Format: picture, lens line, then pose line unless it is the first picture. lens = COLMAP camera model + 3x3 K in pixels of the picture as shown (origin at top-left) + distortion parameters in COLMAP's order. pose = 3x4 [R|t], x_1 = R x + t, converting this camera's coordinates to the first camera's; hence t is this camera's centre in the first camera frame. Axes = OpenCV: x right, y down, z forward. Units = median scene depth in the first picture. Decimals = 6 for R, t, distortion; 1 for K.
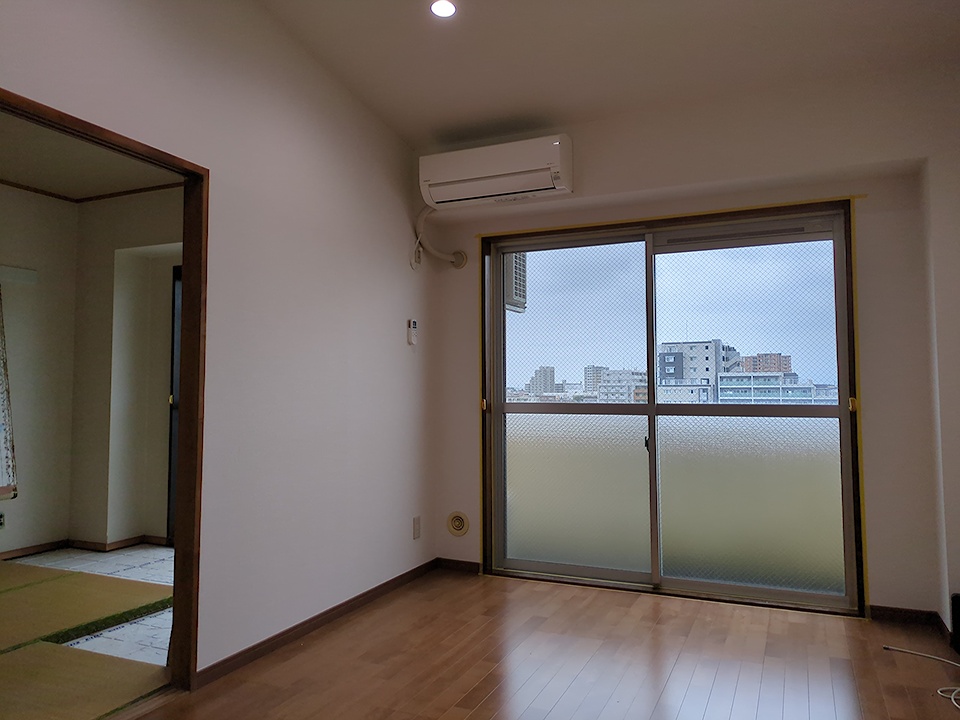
lens RADIAL K [[720.9, 0, 467.6], [0, 720.9, 346.7], [0, 0, 1]] dist [0.044850, -0.001315]
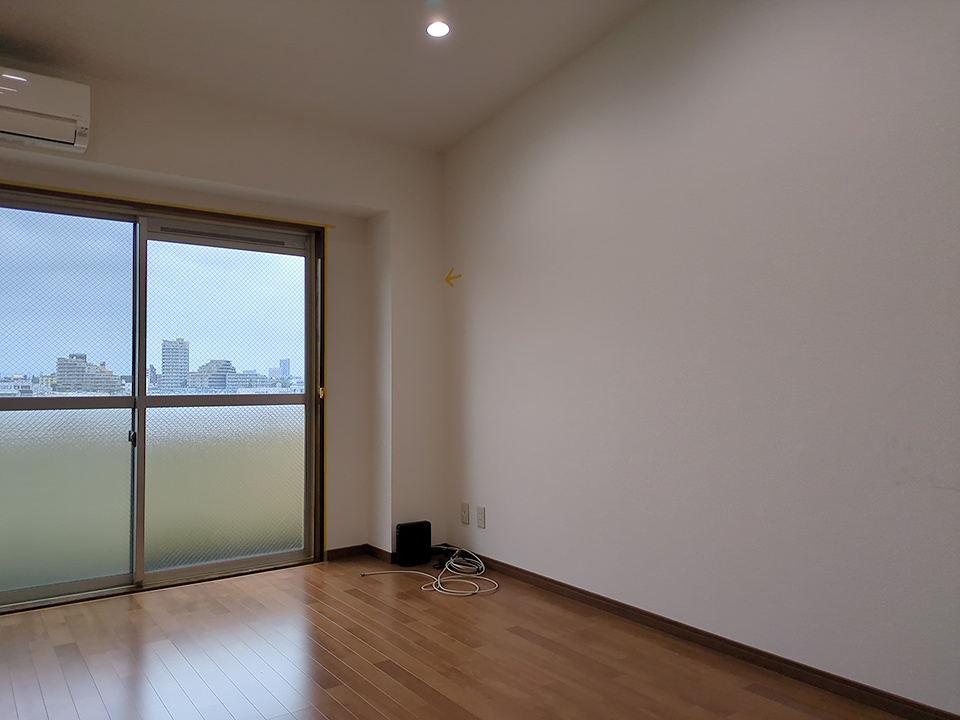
lens RADIAL K [[721.1, 0, 480.0], [0, 721.1, 360.0], [0, 0, 1]] dist [0.017014, 0.002069]
pose [[0.499179, 0.029309, 0.866003, -0.318717], [-0.053030, 0.998588, -0.003229, 0.009968], [-0.864875, -0.044313, 0.500028, 0.124435]]
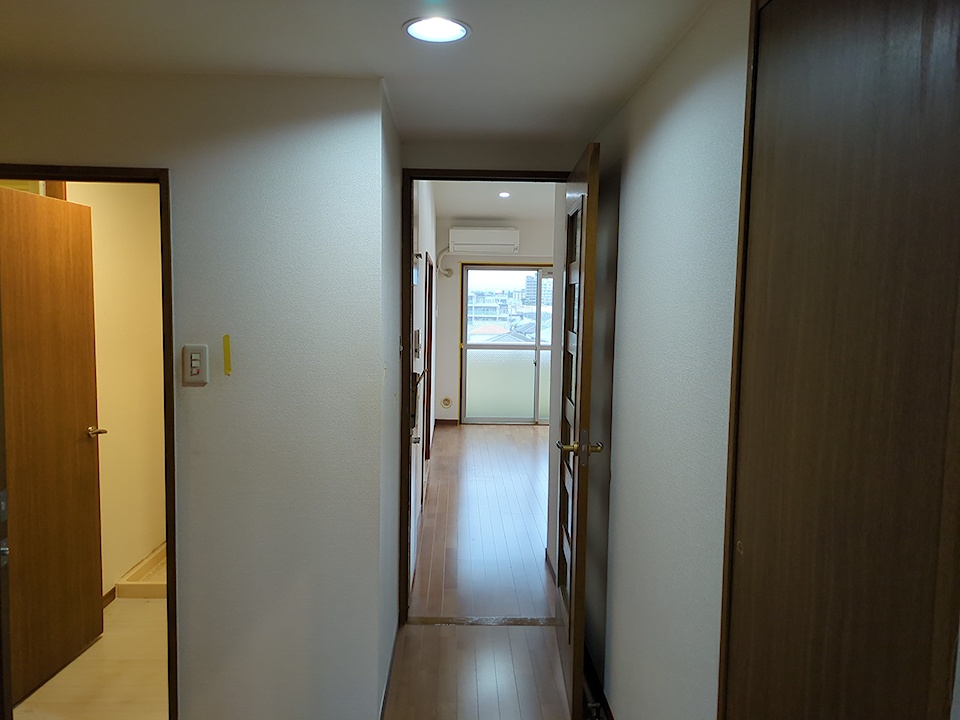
lens RADIAL K [[707.3, 0, 480.0], [0, 707.3, 360.0], [0, 0, 1]] dist [0.076214, -0.111348]
pose [[0.897481, -0.021301, 0.440539, -0.812115], [-0.046058, 0.988846, 0.141643, -0.166343], [-0.438642, -0.147412, 0.886489, -0.819560]]
